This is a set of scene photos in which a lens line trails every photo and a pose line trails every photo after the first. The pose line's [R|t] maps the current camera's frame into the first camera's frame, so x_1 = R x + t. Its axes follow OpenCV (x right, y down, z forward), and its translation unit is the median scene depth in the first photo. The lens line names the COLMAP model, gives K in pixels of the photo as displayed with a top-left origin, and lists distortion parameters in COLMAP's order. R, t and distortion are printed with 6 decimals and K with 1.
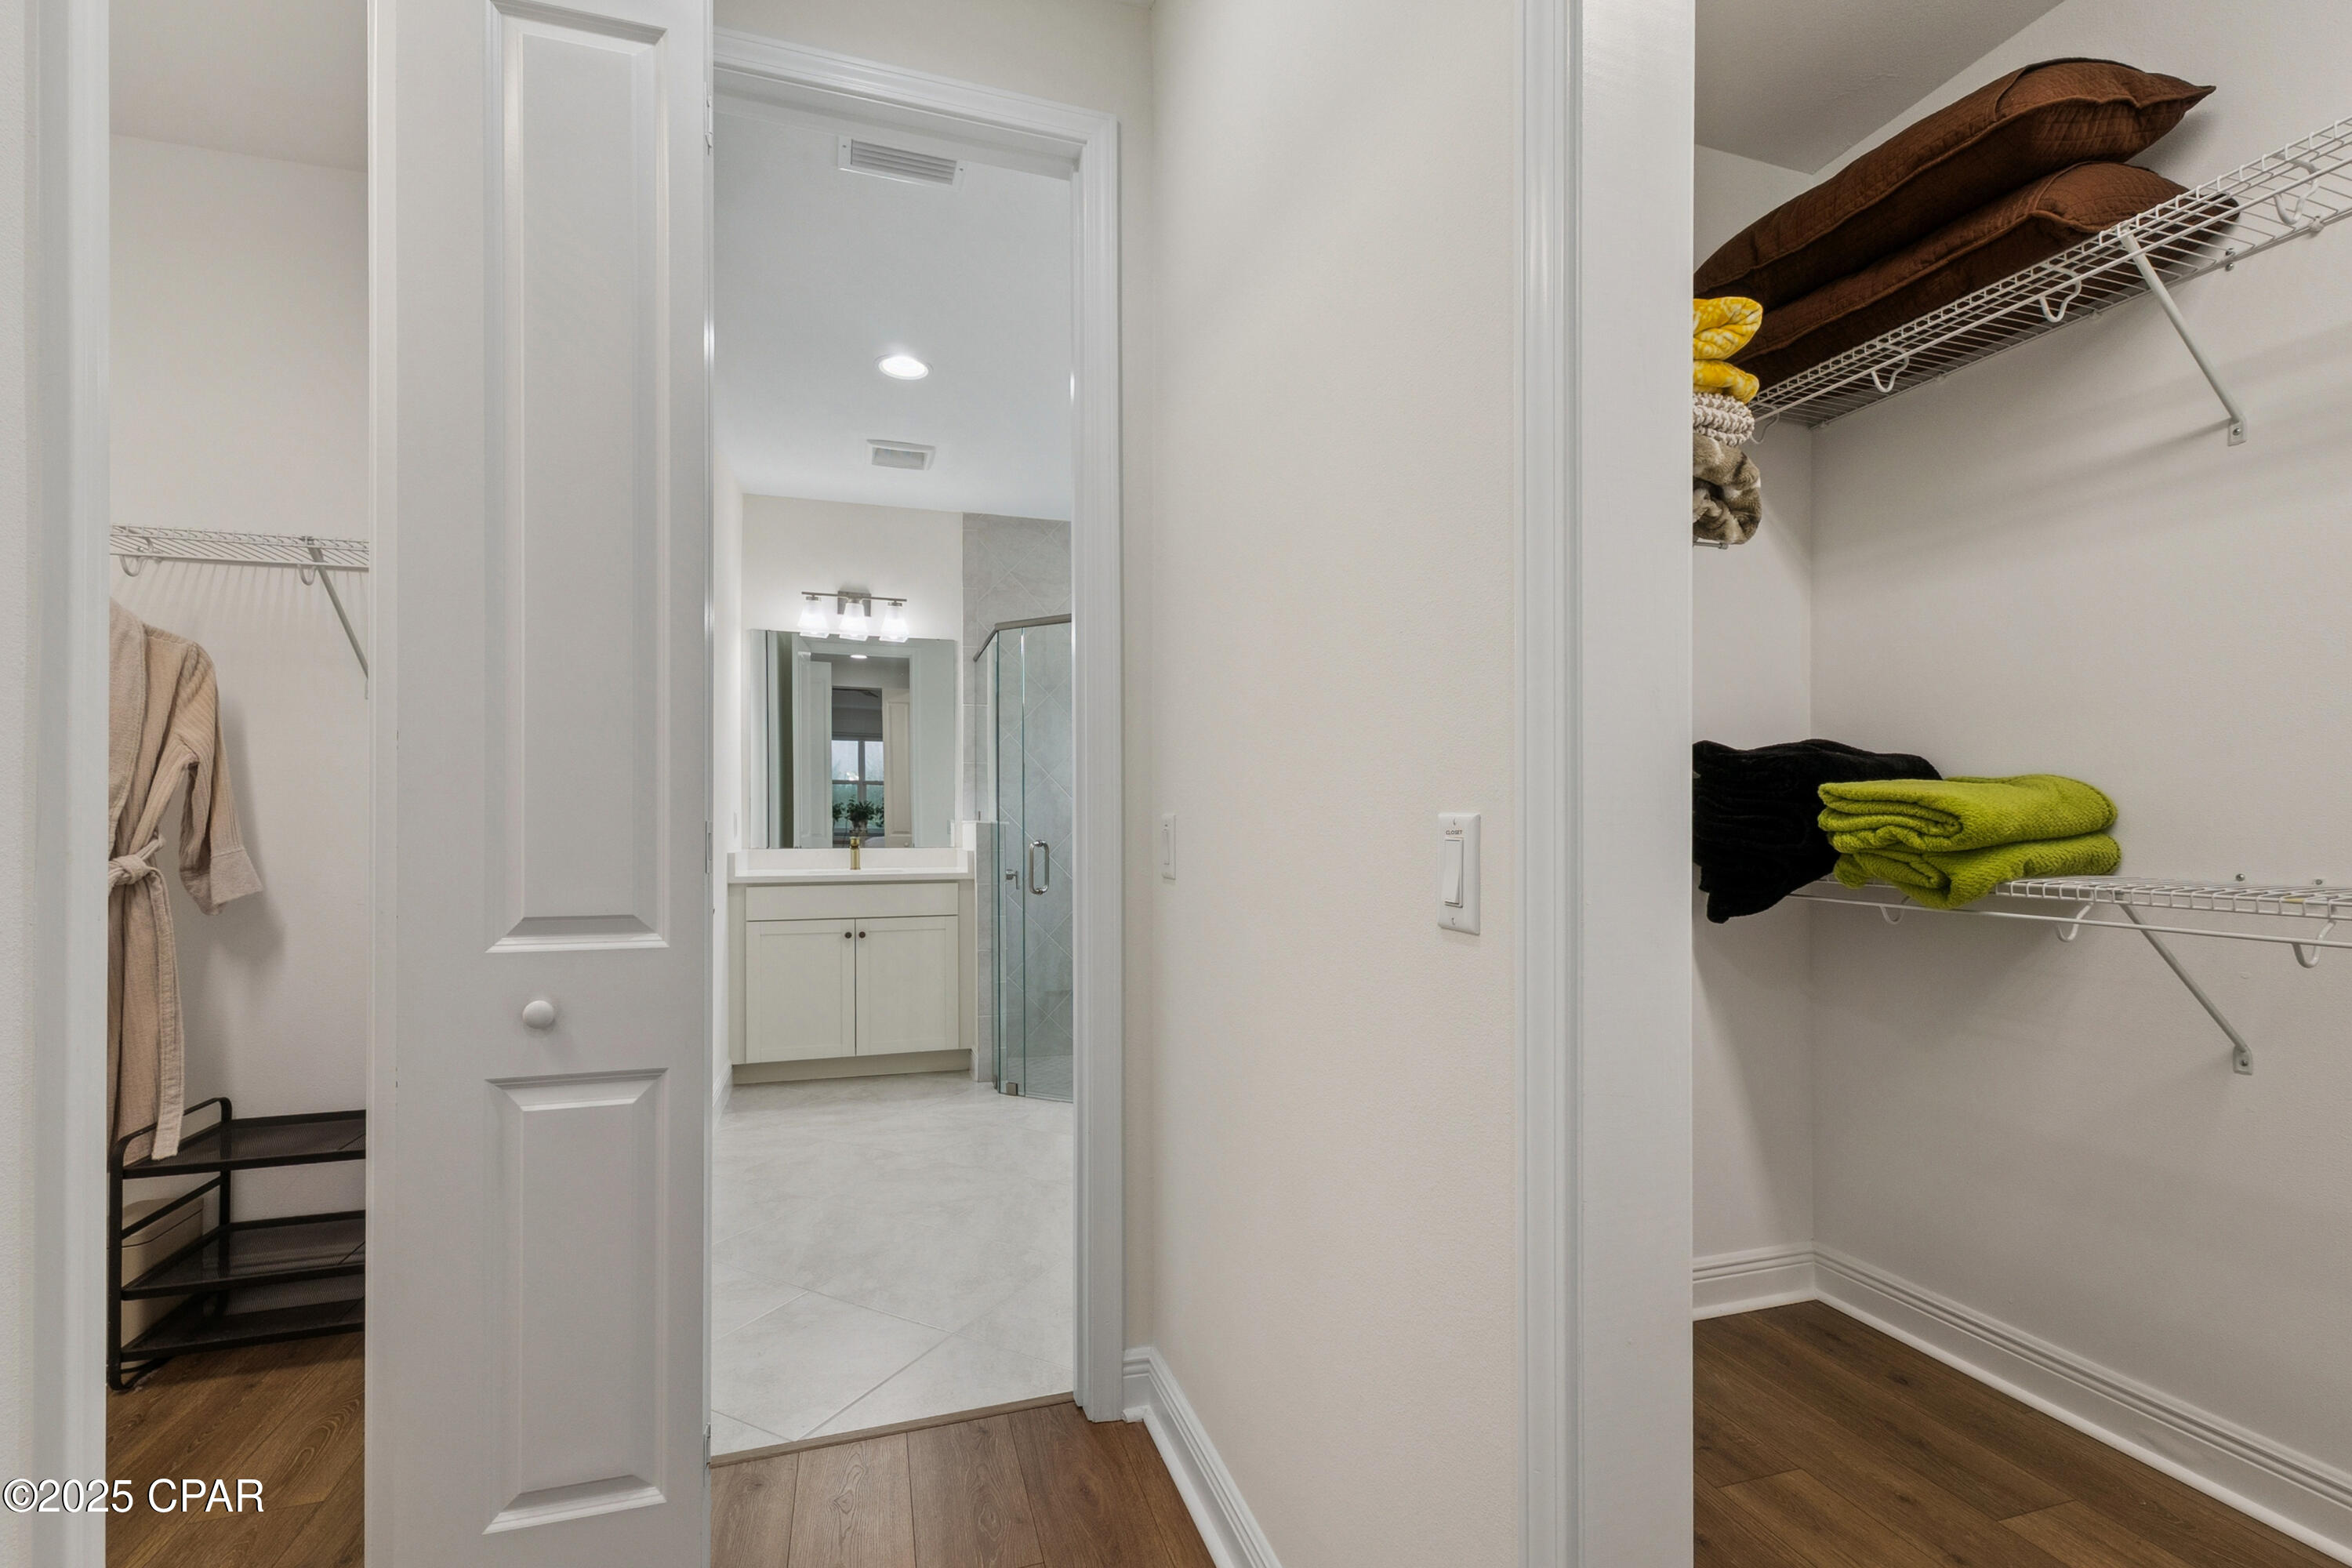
lens RADIAL K [[1001.1, 0, 1171.5], [0, 1001.1, 819.2], [0, 0, 1]] dist [0.002709, 0.000070]
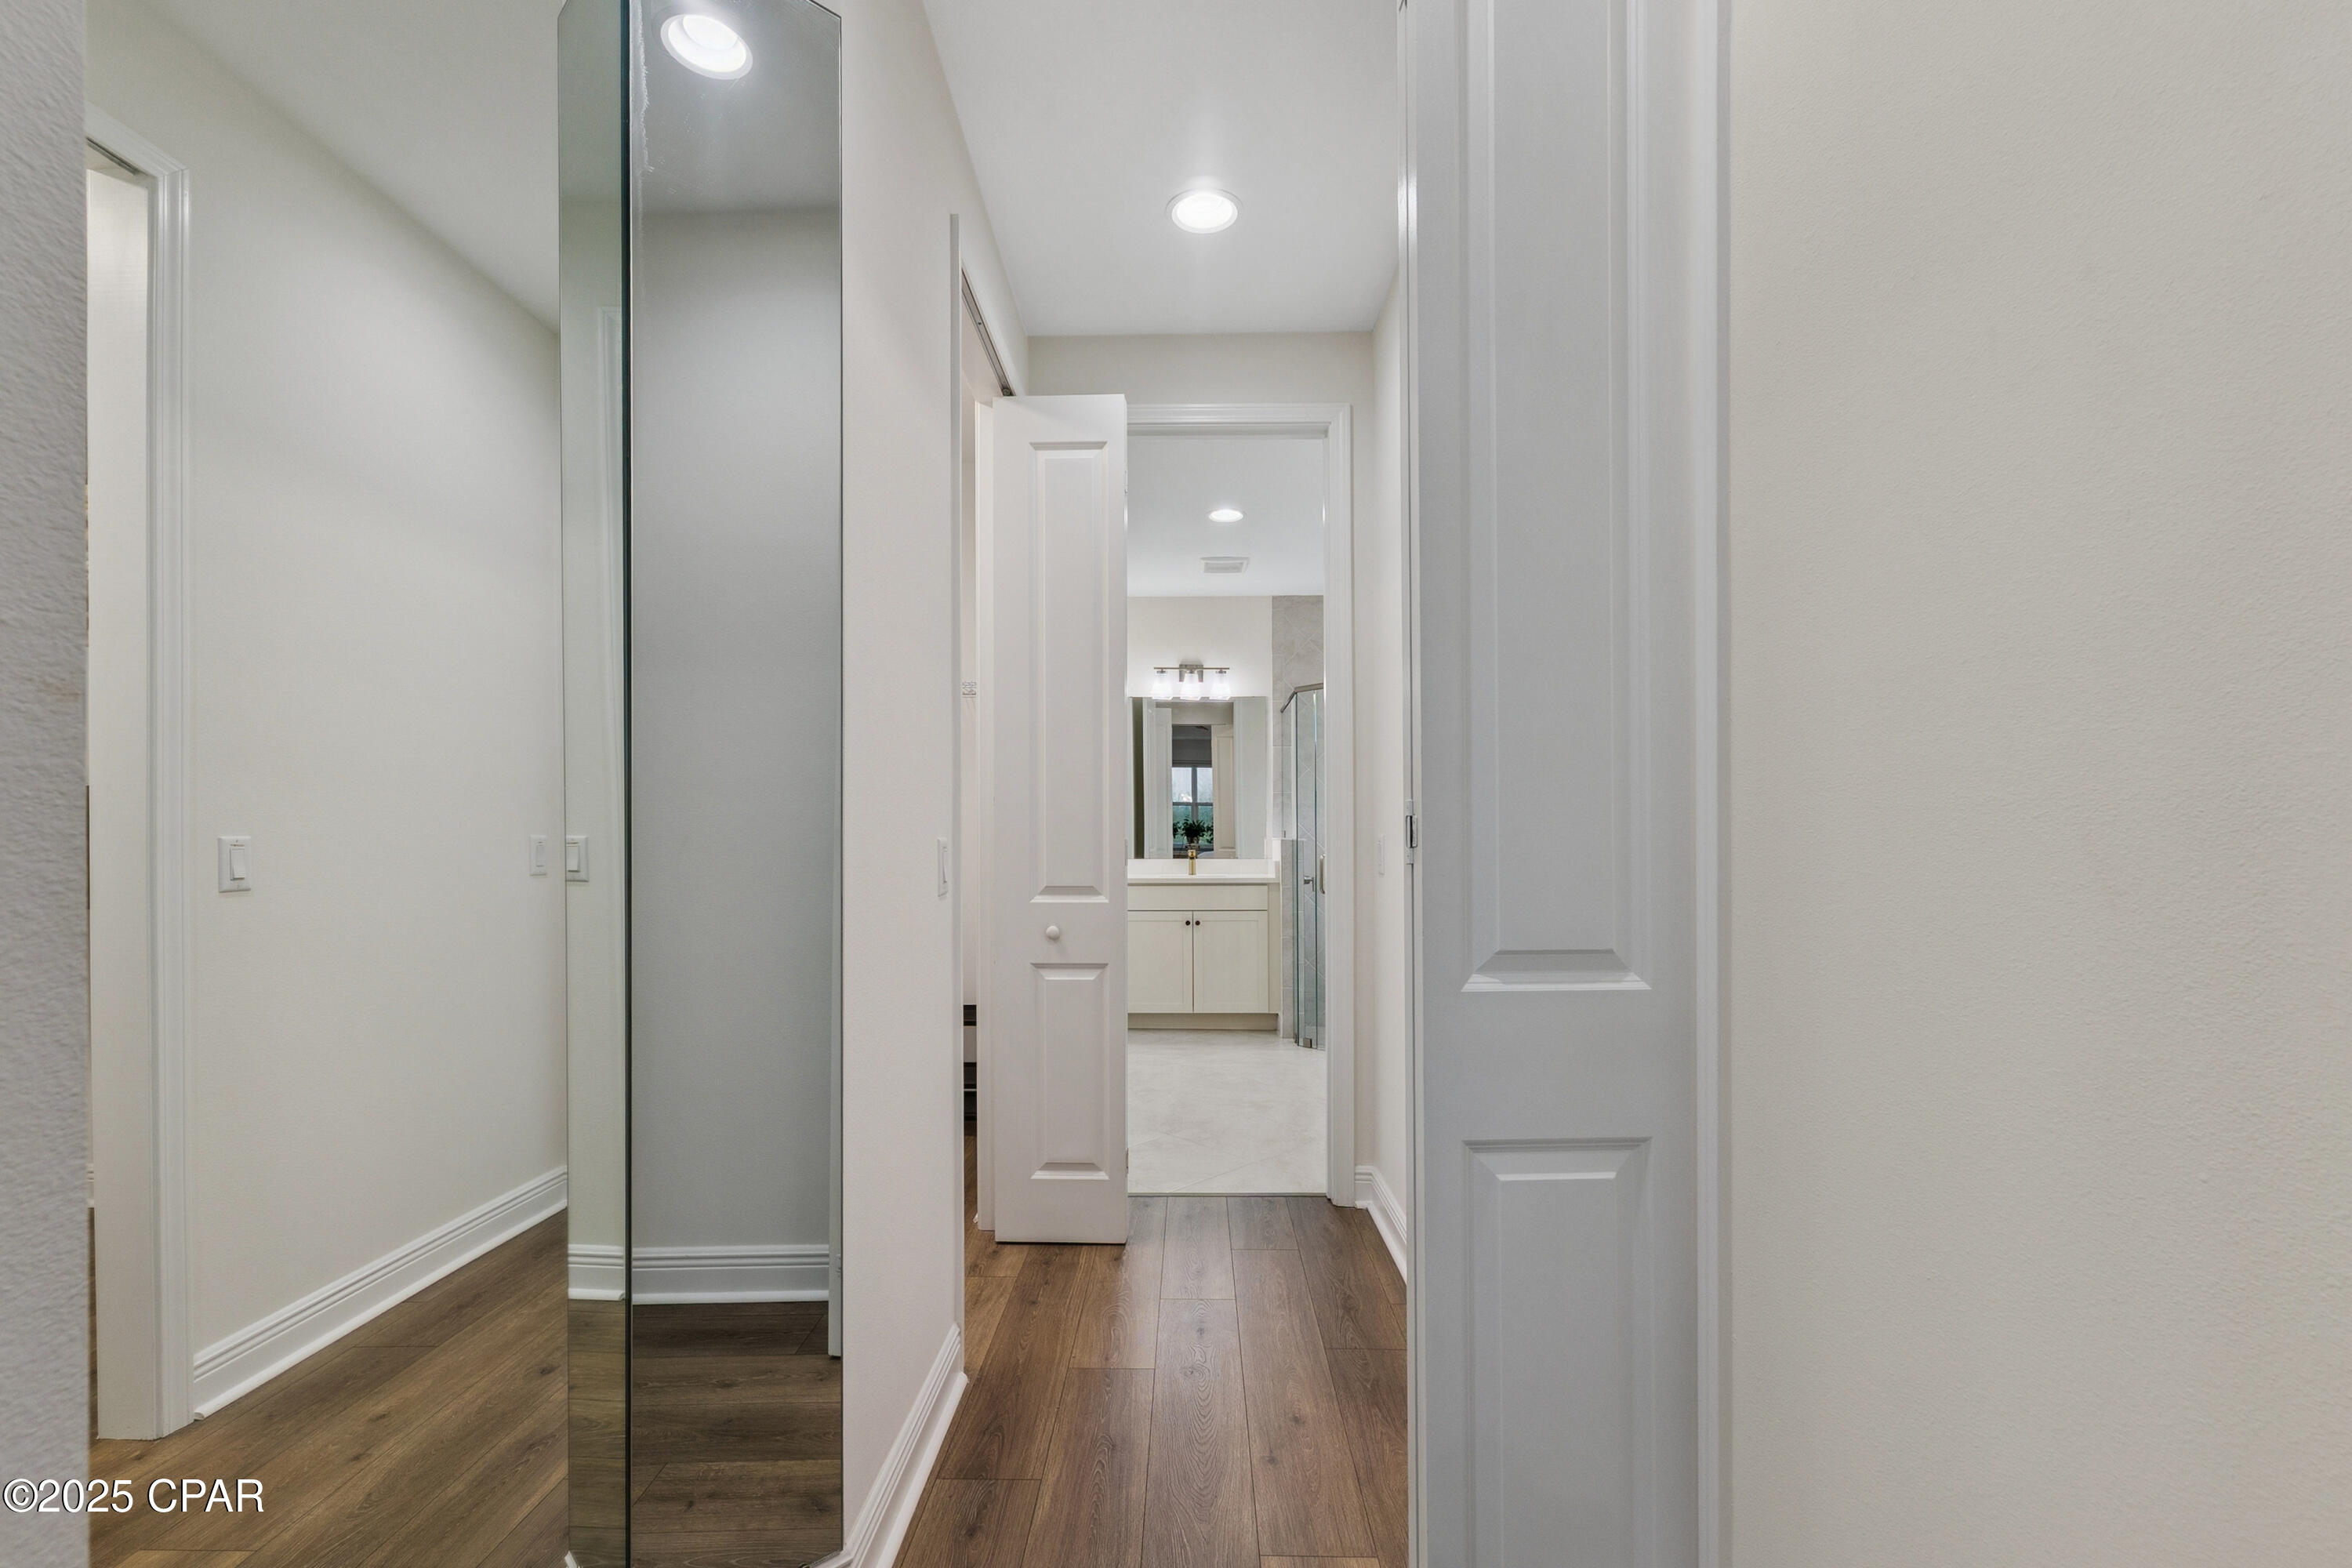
lens RADIAL K [[1001.1, 0, 1171.5], [0, 1001.1, 819.2], [0, 0, 1]] dist [0.002709, 0.000070]
pose [[0.948779, -0.006113, -0.315881, 0.080819], [0.001213, 0.999876, -0.015706, -0.002418], [0.315938, 0.014518, 0.948669, -0.279604]]
